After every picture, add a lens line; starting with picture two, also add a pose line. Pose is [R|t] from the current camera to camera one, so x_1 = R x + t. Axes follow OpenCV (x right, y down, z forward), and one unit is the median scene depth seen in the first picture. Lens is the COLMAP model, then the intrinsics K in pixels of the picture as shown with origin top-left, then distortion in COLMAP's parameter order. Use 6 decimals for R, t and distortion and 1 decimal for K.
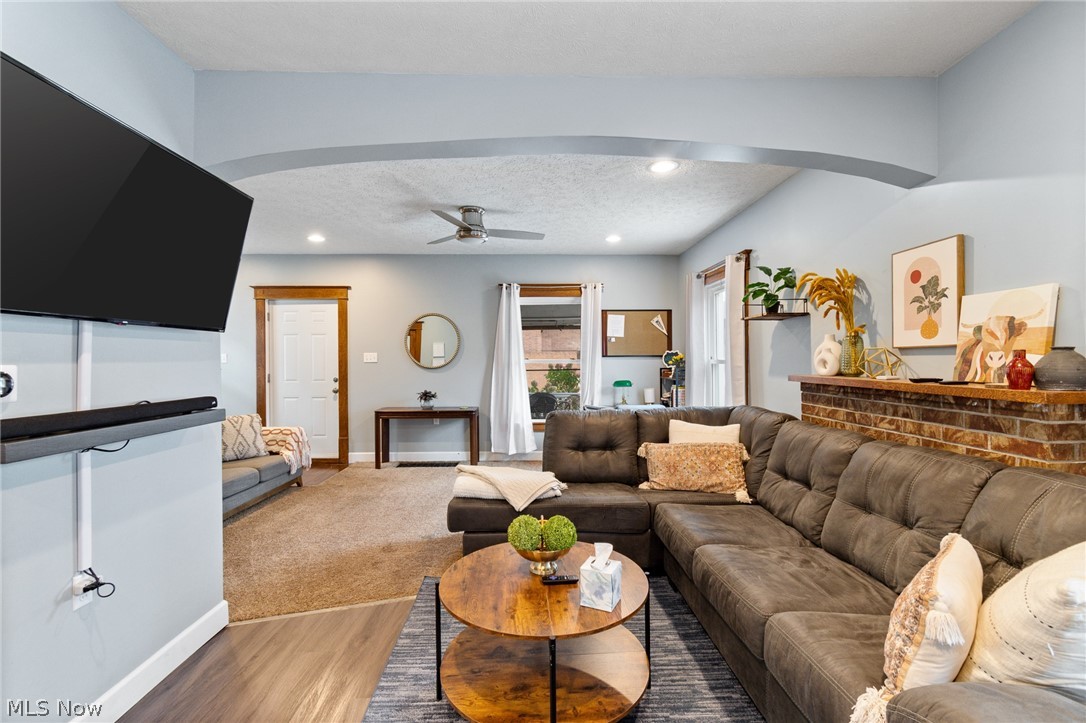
lens RADIAL K [[487.6, 0, 549.9], [0, 487.6, 363.0], [0, 0, 1]] dist [0.002072, -0.001593]
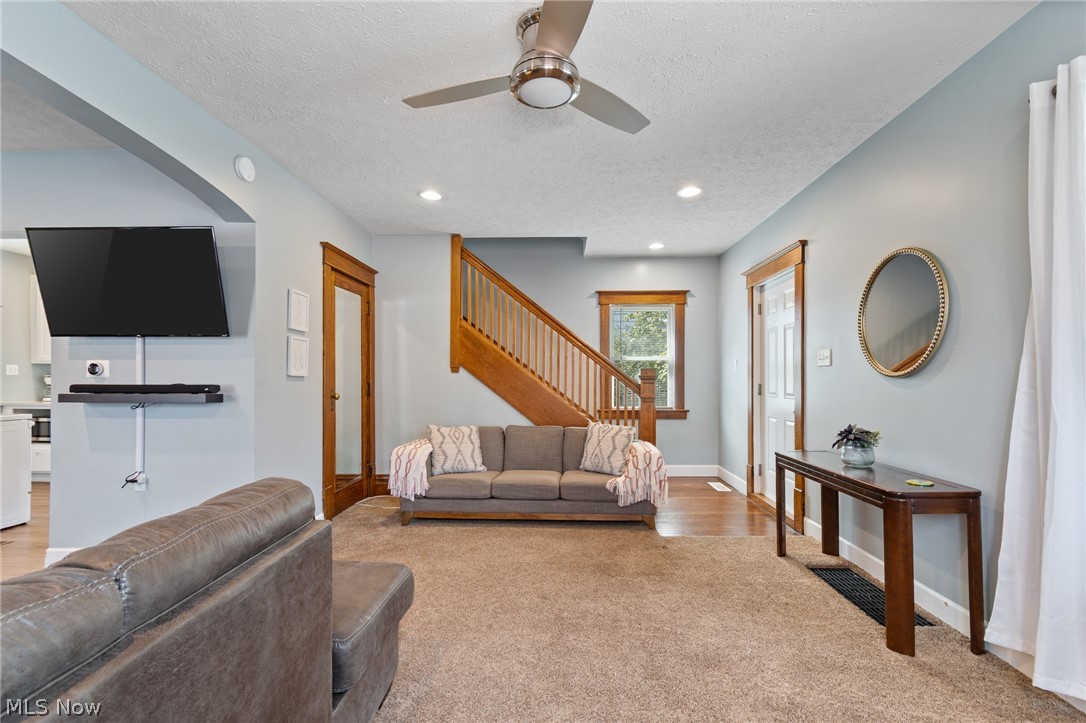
lens RADIAL K [[487.6, 0, 543.2], [0, 487.6, 373.1], [0, 0, 1]] dist [0.002072, -0.001593]
pose [[-0.059400, -0.004631, -0.998224, 0.284978], [-0.009691, 0.999945, -0.004063, 0.015331], [0.998187, 0.009433, -0.059441, 0.941631]]
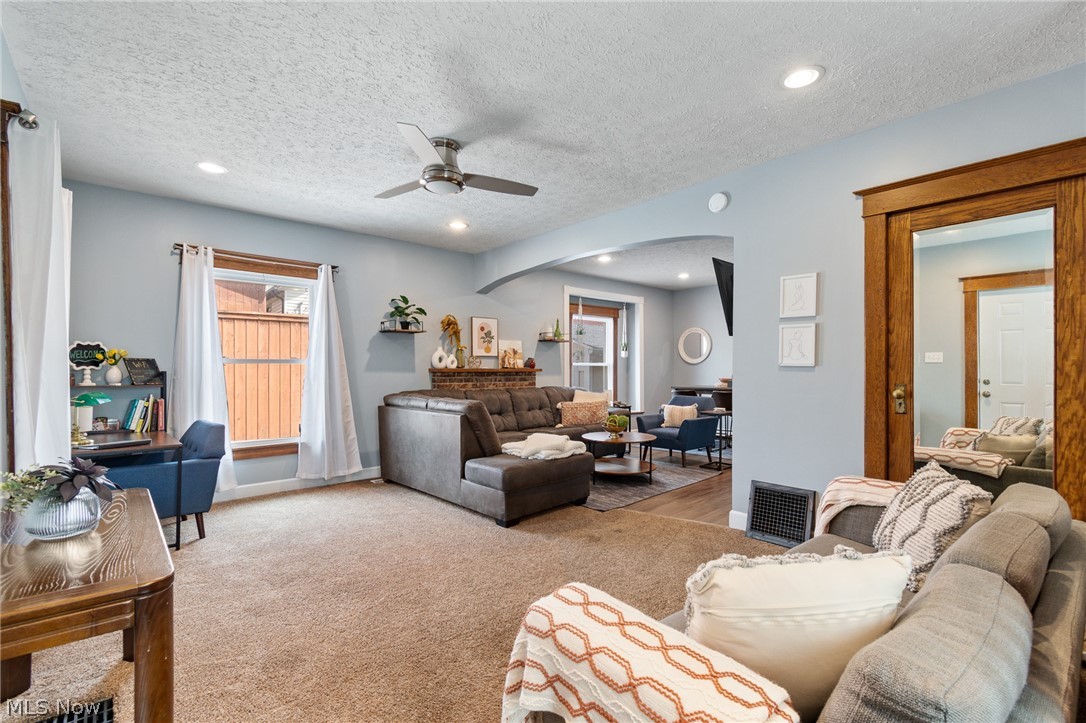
lens RADIAL K [[487.6, 0, 545.4], [0, 487.6, 366.1], [0, 0, 1]] dist [0.002072, -0.001593]
pose [[-0.639760, 0.011157, 0.768494, -0.755644], [0.012247, 0.999916, -0.004322, 0.019037], [-0.768477, 0.006647, -0.639843, 1.244156]]
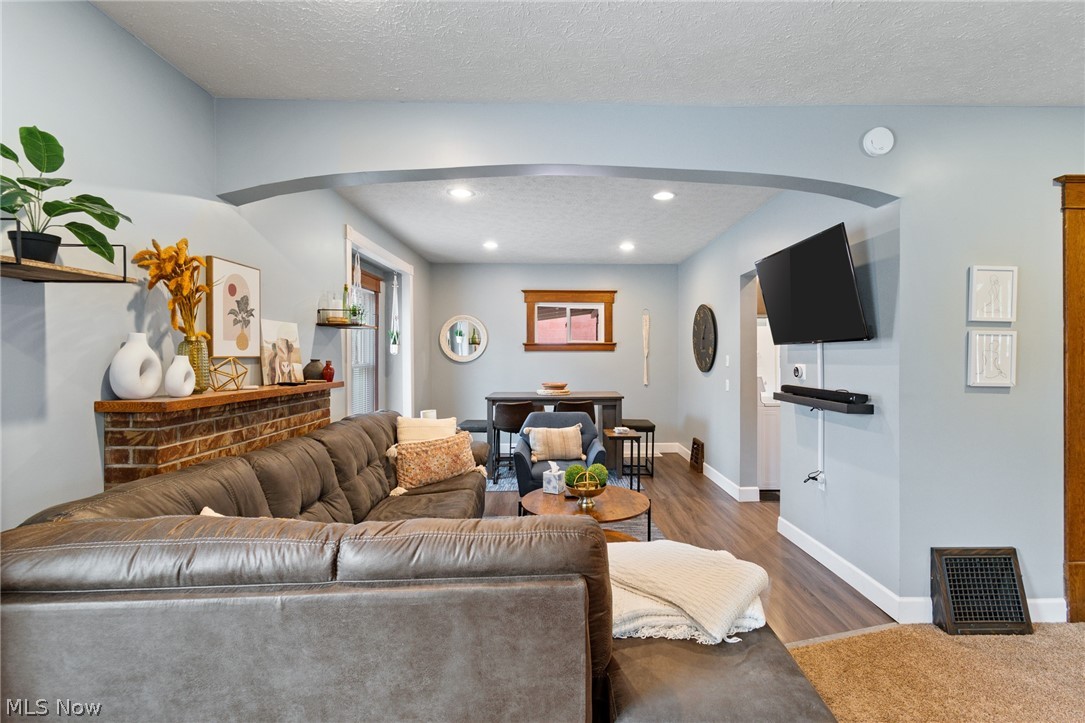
lens RADIAL K [[487.1, 0, 560.9], [0, 487.1, 354.2], [0, 0, 1]] dist [0.002072, -0.001593]
pose [[-0.999949, 0.006758, 0.007549, 0.020550], [0.006776, 0.999974, 0.002360, -0.018947], [-0.007533, 0.002411, -0.999969, 1.053939]]
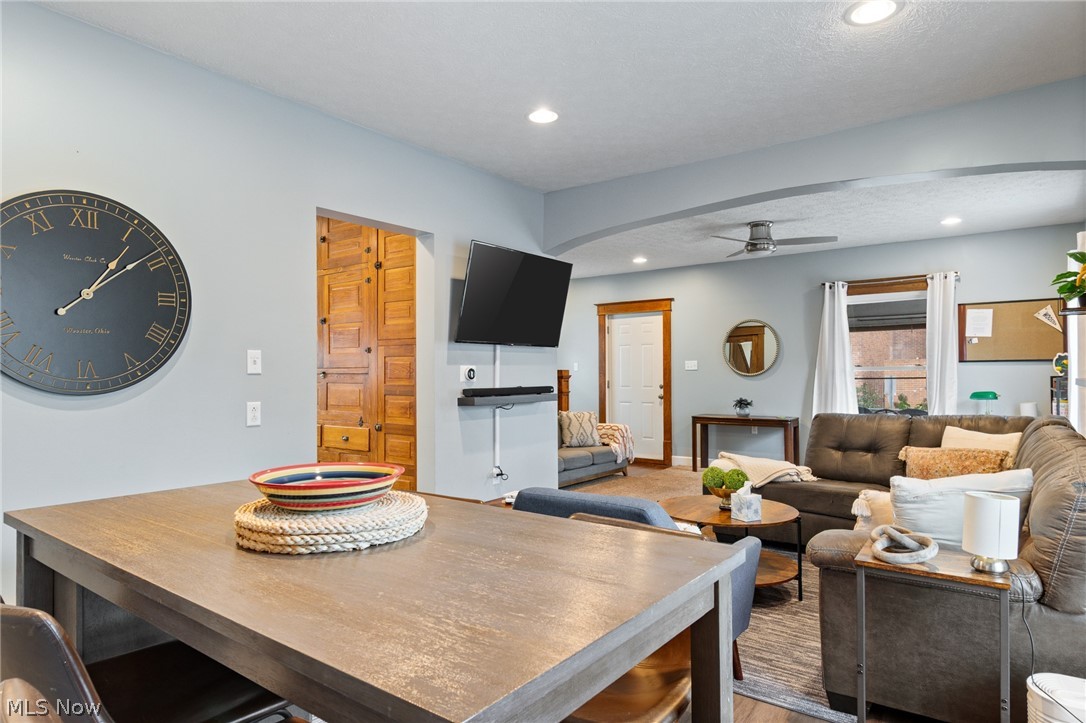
lens RADIAL K [[638.8, 0, 537.3], [0, 638.8, 369.0], [0, 0, 1]] dist [0.004514, 0.000465]
pose [[0.778857, -0.004073, -0.627189, 0.304428], [-0.002722, 0.999948, -0.009874, 0.014751], [0.627196, 0.009397, 0.778805, -0.348179]]
